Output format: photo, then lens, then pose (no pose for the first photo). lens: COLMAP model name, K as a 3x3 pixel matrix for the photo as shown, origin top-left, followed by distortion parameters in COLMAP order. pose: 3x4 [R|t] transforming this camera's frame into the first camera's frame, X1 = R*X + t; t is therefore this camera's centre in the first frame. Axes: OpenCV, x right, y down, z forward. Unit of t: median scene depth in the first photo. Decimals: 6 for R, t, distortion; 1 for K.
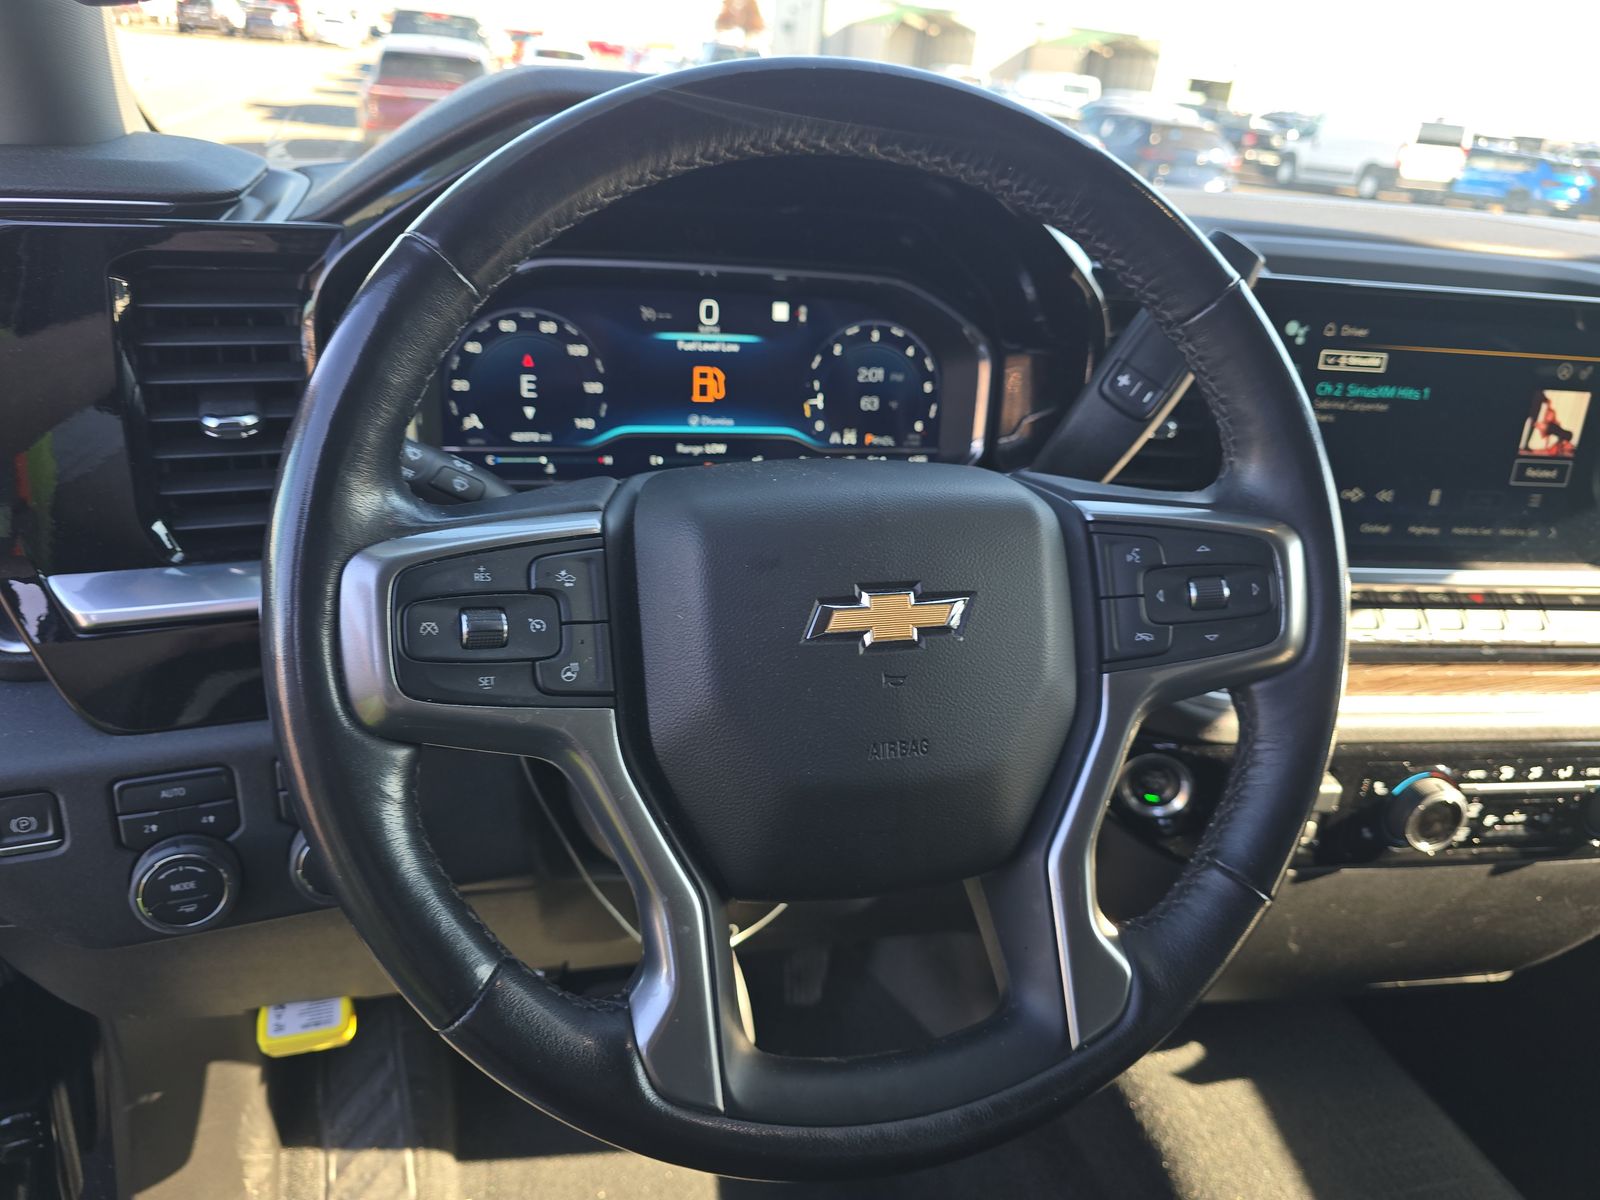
lens RADIAL K [[1096.2, 0, 800.0], [0, 1096.2, 600.0], [0, 0, 1]] dist [-0.003254, -0.009257]
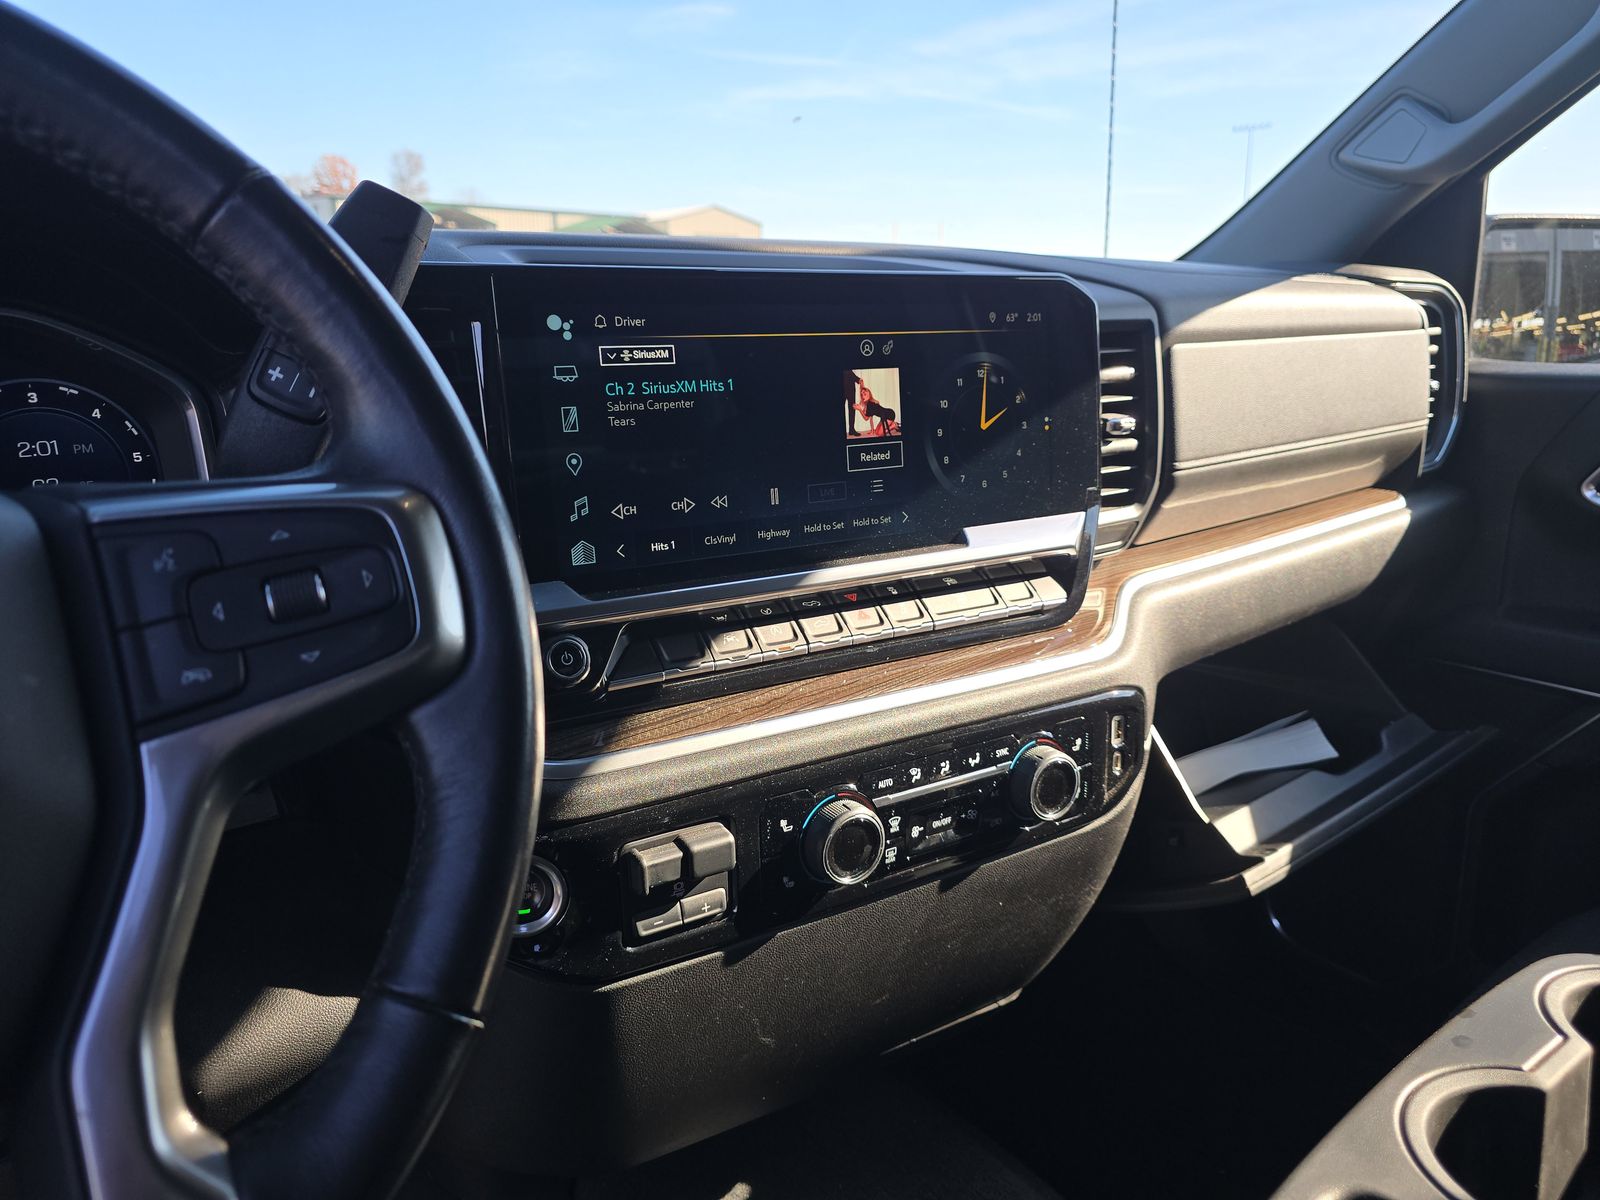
lens RADIAL K [[1065.5, 0, 800.0], [0, 1065.5, 600.0], [0, 0, 1]] dist [0.068690, -0.135163]
pose [[0.921271, -0.177058, 0.346280, 0.276551], [0.225150, 0.968795, -0.103649, 0.088098], [-0.317123, 0.173454, 0.932388, 0.176201]]
